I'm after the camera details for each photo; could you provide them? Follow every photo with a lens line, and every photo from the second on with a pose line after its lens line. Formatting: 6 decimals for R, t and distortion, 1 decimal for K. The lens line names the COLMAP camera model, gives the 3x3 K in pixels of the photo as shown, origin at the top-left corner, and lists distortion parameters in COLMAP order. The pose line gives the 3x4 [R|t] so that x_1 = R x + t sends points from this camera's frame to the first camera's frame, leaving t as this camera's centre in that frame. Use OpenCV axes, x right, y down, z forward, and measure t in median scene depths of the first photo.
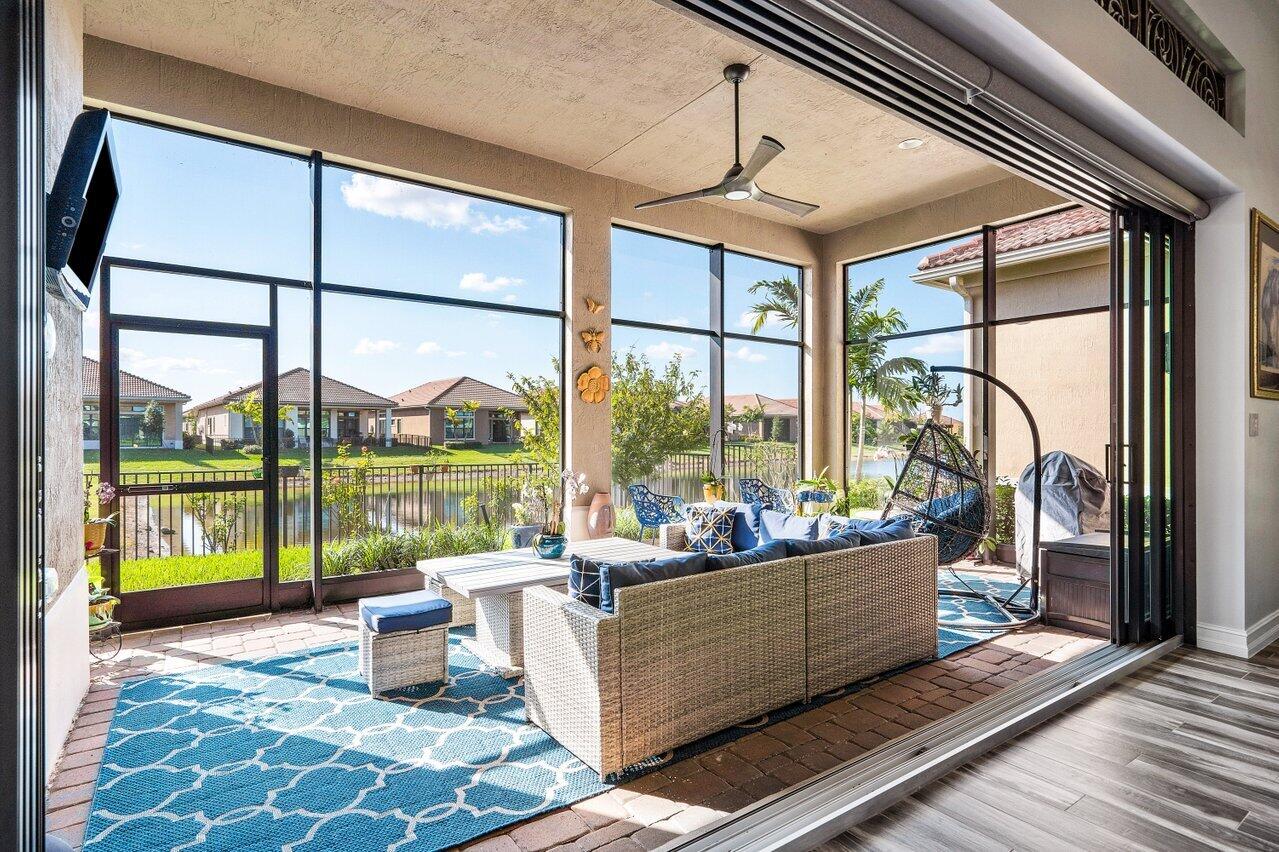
lens RADIAL K [[644.9, 0, 643.2], [0, 644.9, 430.8], [0, 0, 1]] dist [0.005480, 0.000474]
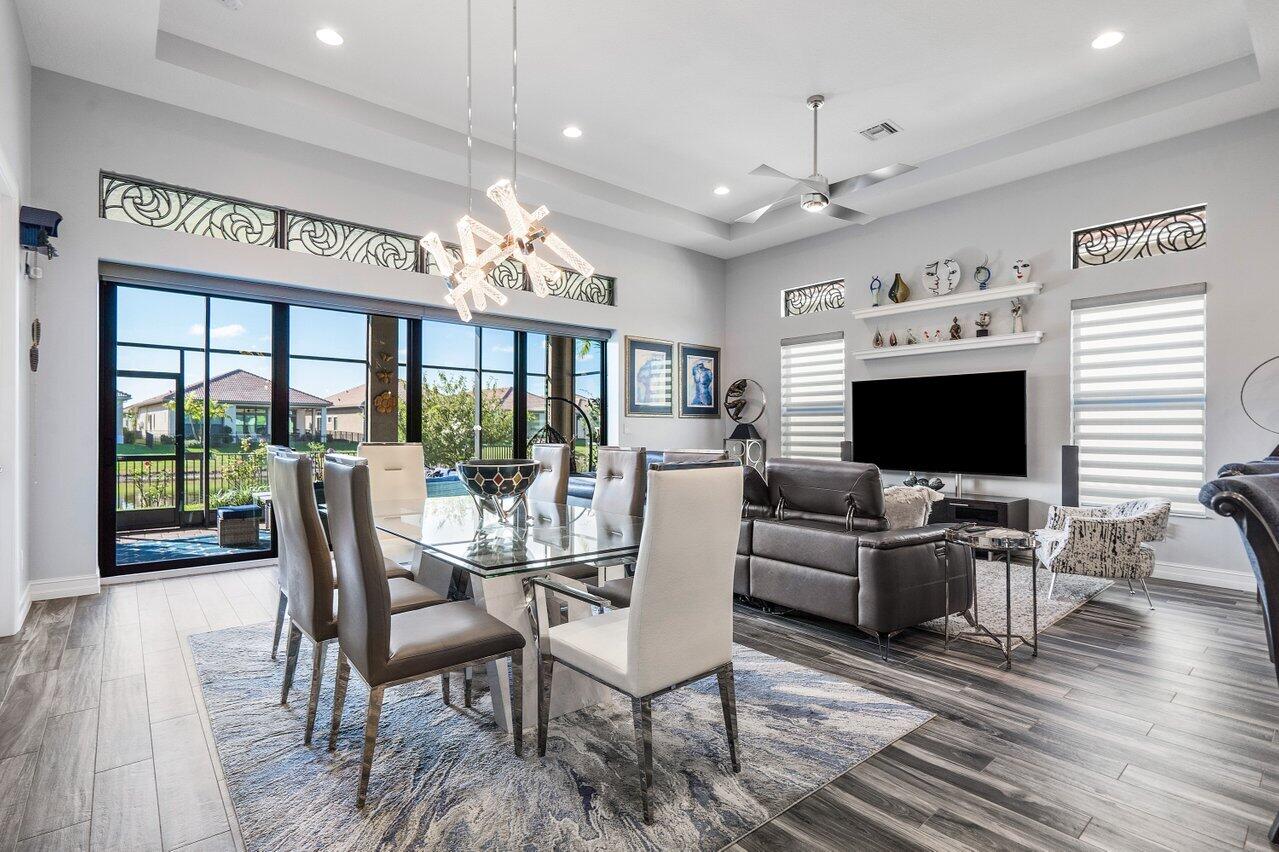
lens RADIAL K [[596.9, 0, 640.5], [0, 596.9, 426.9], [0, 0, 1]] dist [0.001082, -0.001440]
pose [[0.995336, 0.005983, 0.096286, 0.382527], [-0.005600, 0.999975, -0.004249, -0.001251], [-0.096309, 0.003690, 0.995345, -0.556550]]
